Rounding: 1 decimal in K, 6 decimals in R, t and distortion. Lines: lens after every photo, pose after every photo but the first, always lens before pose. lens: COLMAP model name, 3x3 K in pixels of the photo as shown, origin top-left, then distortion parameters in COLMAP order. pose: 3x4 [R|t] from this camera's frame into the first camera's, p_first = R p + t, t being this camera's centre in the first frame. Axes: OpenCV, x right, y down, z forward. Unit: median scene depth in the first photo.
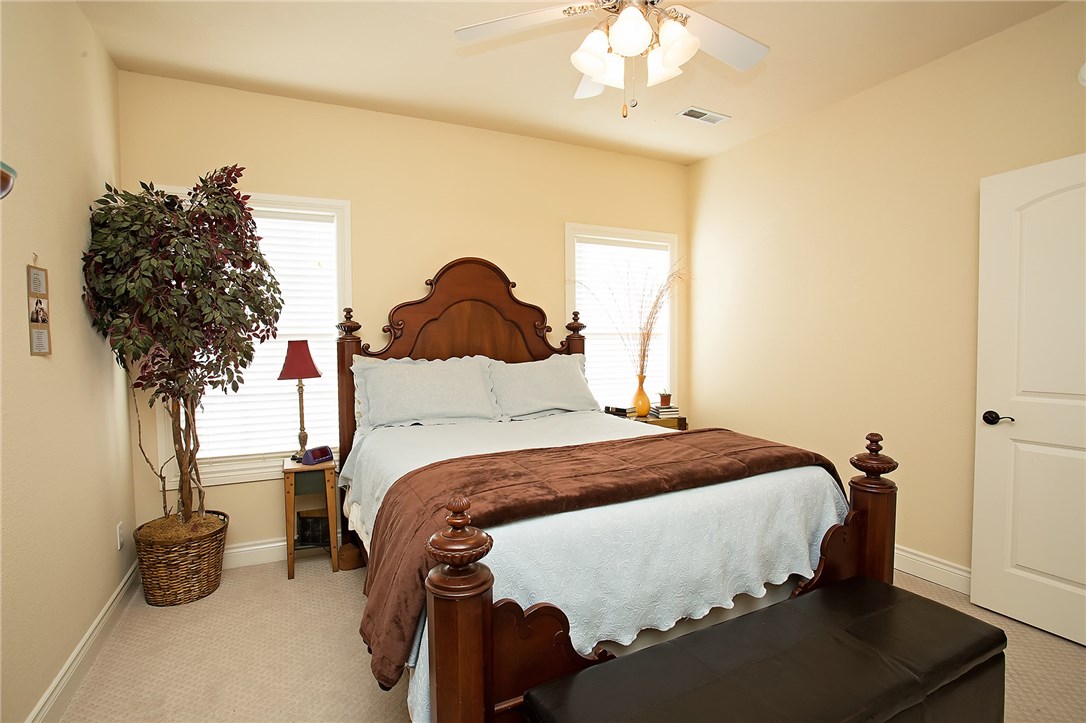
lens RADIAL K [[527.9, 0, 544.2], [0, 527.9, 361.5], [0, 0, 1]] dist [-0.042343, 0.012921]
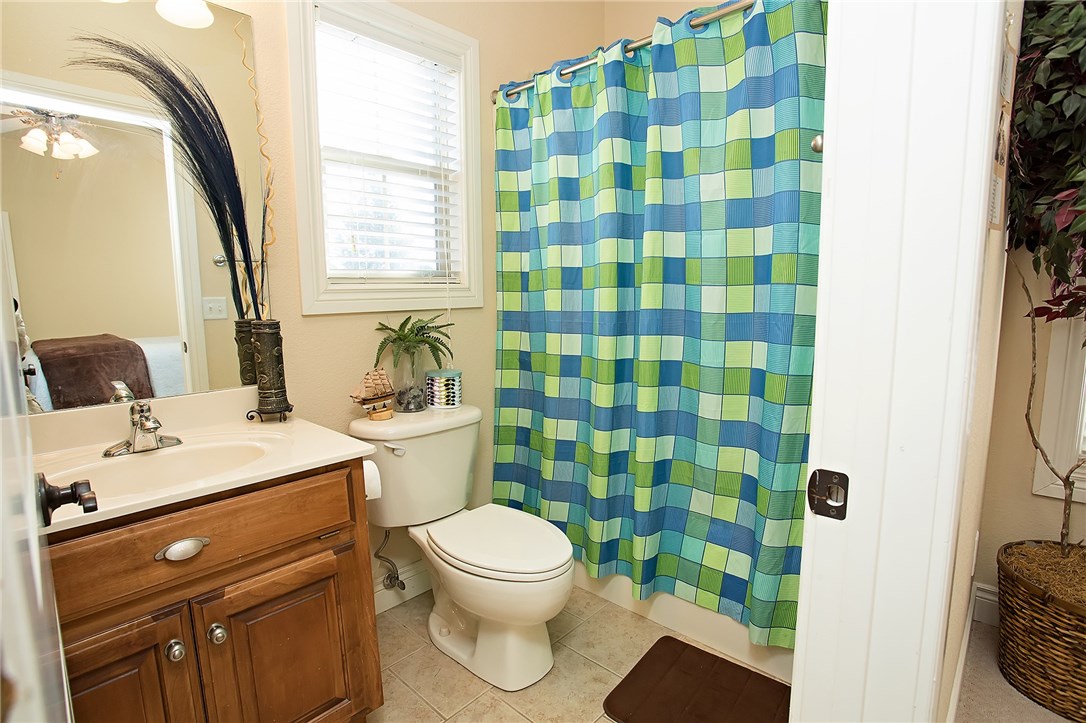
lens RADIAL K [[527.9, 0, 547.4], [0, 527.9, 366.7], [0, 0, 1]] dist [-0.042343, 0.012921]
pose [[0.377437, 0.134490, -0.916217, -0.366755], [-0.024492, 0.990501, 0.135305, 0.032938], [0.925711, -0.028629, 0.377146, 0.223284]]
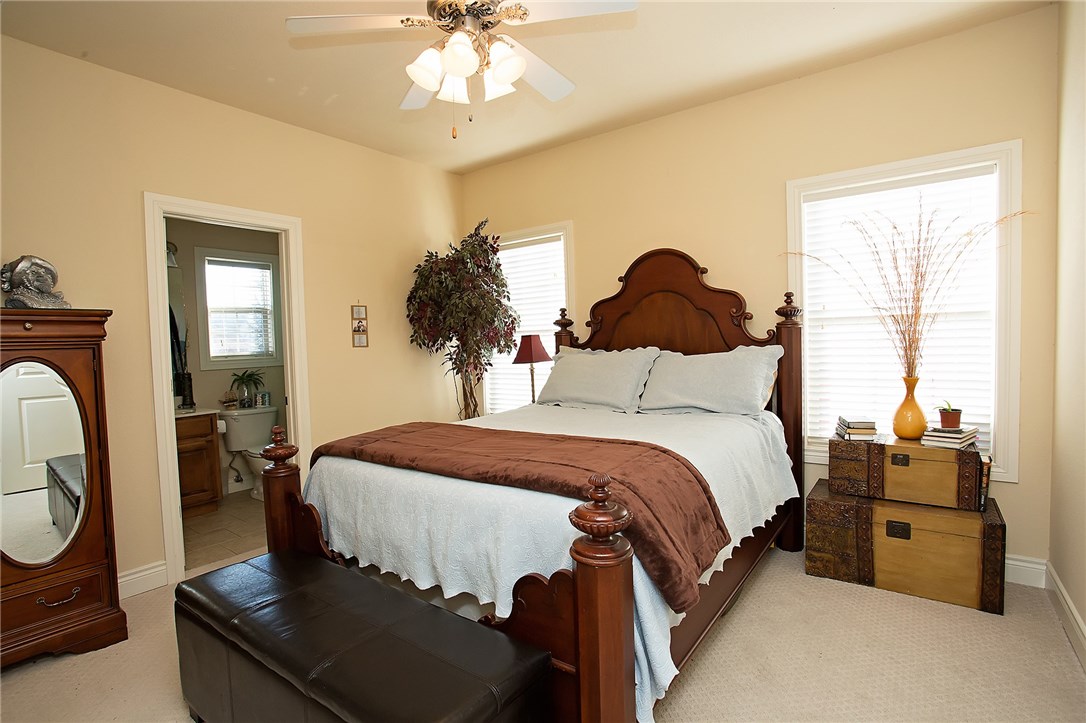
lens RADIAL K [[527.9, 0, 539.7], [0, 527.9, 363.0], [0, 0, 1]] dist [-0.042343, 0.012921]
pose [[0.470931, 0.038356, -0.881336, 0.672377], [-0.004475, 0.999145, 0.041092, -0.021474], [0.882159, -0.015407, 0.470700, 0.337478]]
